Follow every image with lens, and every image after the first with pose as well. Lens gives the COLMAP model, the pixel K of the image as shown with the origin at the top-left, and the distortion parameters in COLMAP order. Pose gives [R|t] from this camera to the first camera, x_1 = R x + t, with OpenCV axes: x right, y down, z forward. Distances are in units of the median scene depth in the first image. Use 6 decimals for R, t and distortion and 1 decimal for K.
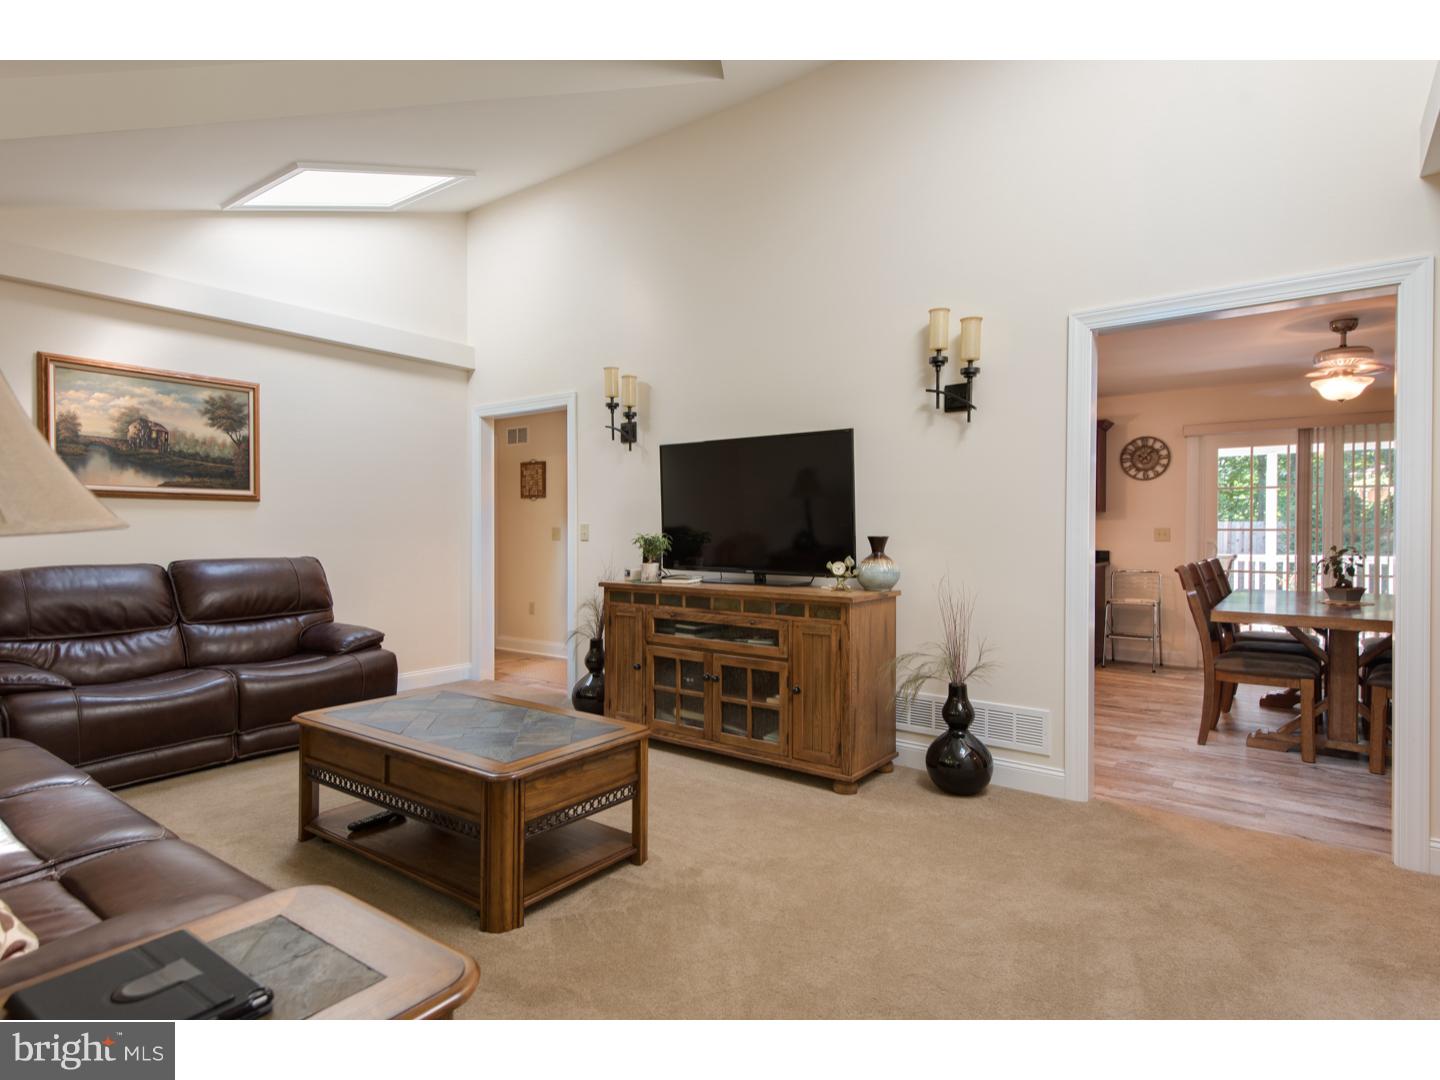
lens RADIAL K [[771.3, 0, 734.6], [0, 771.3, 542.1], [0, 0, 1]] dist [0.028894, -0.000645]
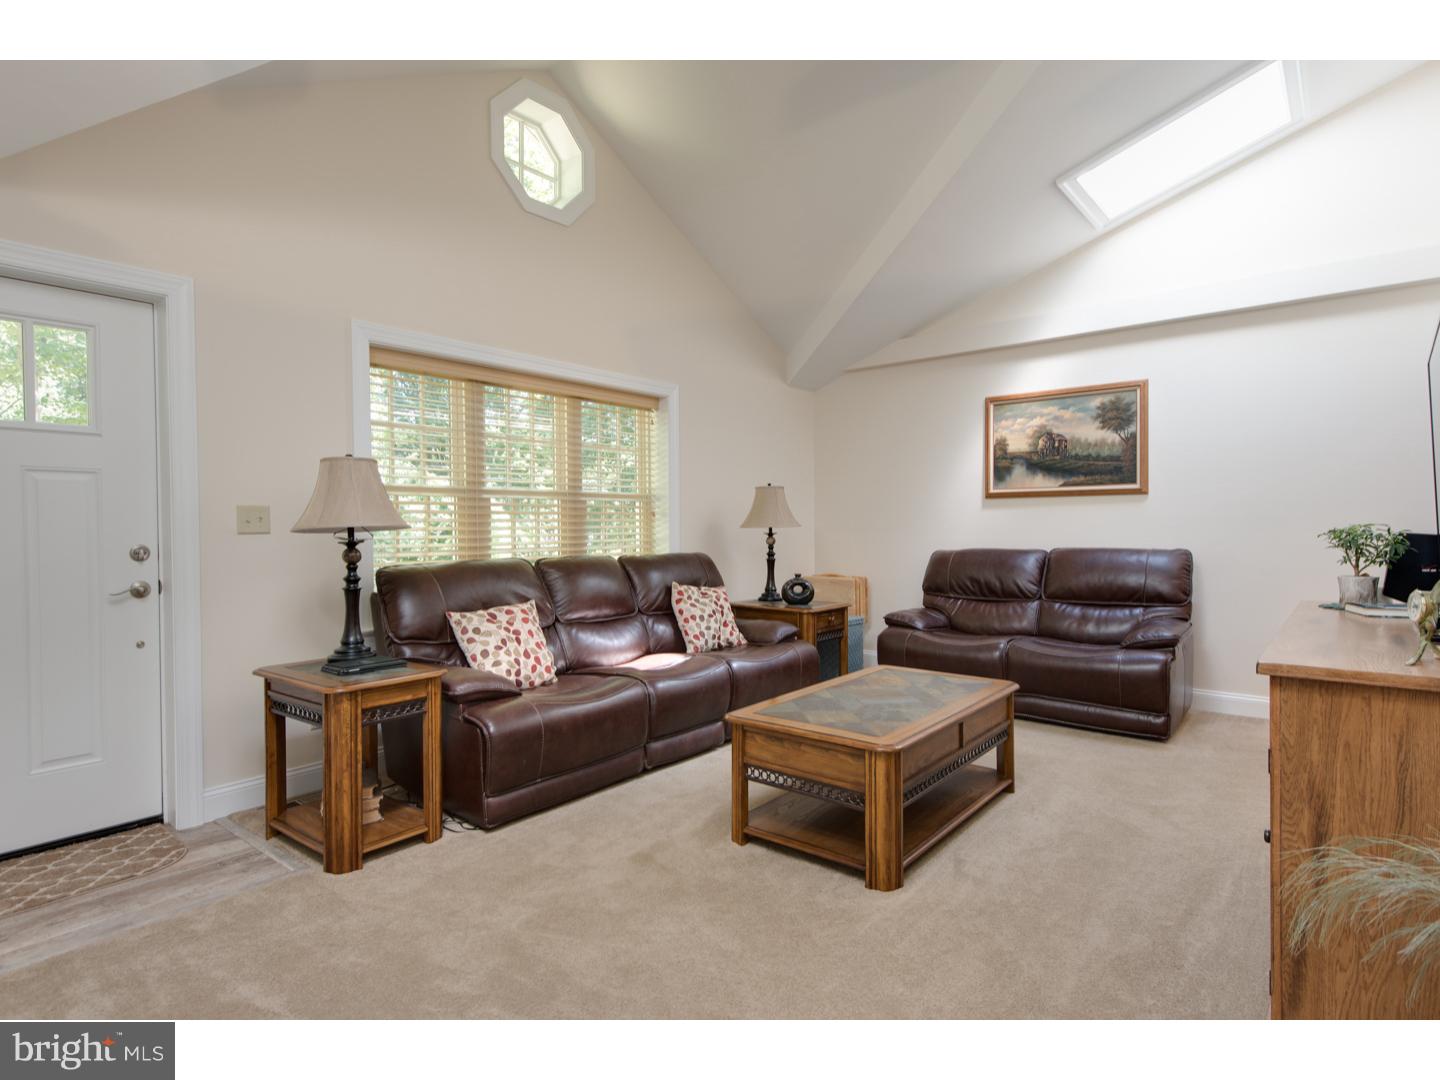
lens RADIAL K [[771.3, 0, 714.4], [0, 771.3, 534.4], [0, 0, 1]] dist [0.028894, -0.000645]
pose [[-0.059792, 0.011443, -0.998145, 0.486751], [-0.007454, 0.999901, 0.011910, -0.006671], [0.998183, 0.008152, -0.059701, 0.528313]]
